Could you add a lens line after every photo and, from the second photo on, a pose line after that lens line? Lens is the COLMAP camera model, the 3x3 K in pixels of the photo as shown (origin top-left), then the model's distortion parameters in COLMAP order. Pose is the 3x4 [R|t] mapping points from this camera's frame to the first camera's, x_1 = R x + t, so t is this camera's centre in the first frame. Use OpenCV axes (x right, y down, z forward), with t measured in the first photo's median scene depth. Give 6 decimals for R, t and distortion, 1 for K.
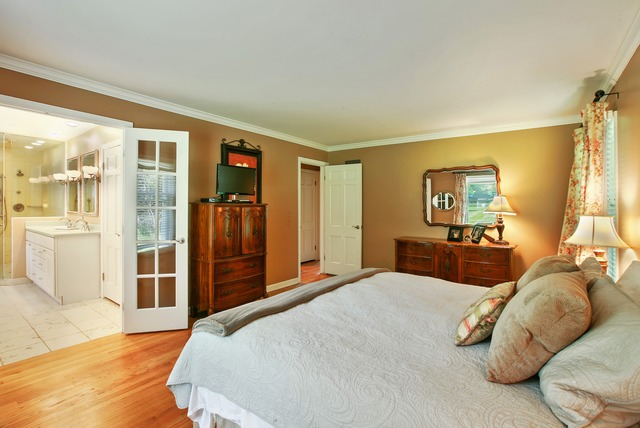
lens RADIAL K [[296.8, 0, 320.0], [0, 296.8, 214.0], [0, 0, 1]] dist [-0.028519, 0.000133]
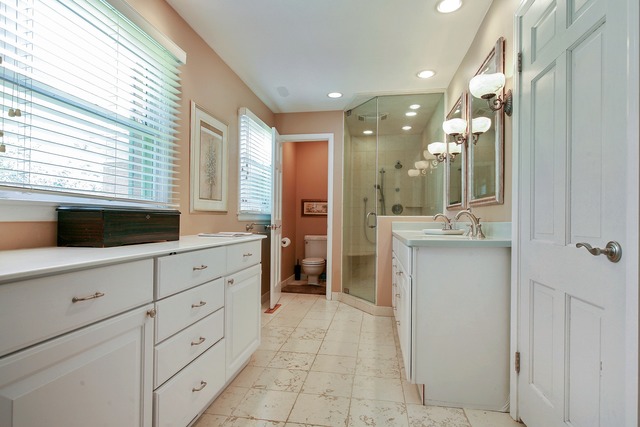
lens RADIAL K [[339.4, 0, 319.6], [0, 339.4, 226.4], [0, 0, 1]] dist [0.002048, 0.000309]
pose [[0.455791, 0.002848, -0.890082, -0.429912], [-0.013864, 0.999896, -0.003900, 0.044524], [0.889979, 0.014118, 0.455783, 0.525263]]
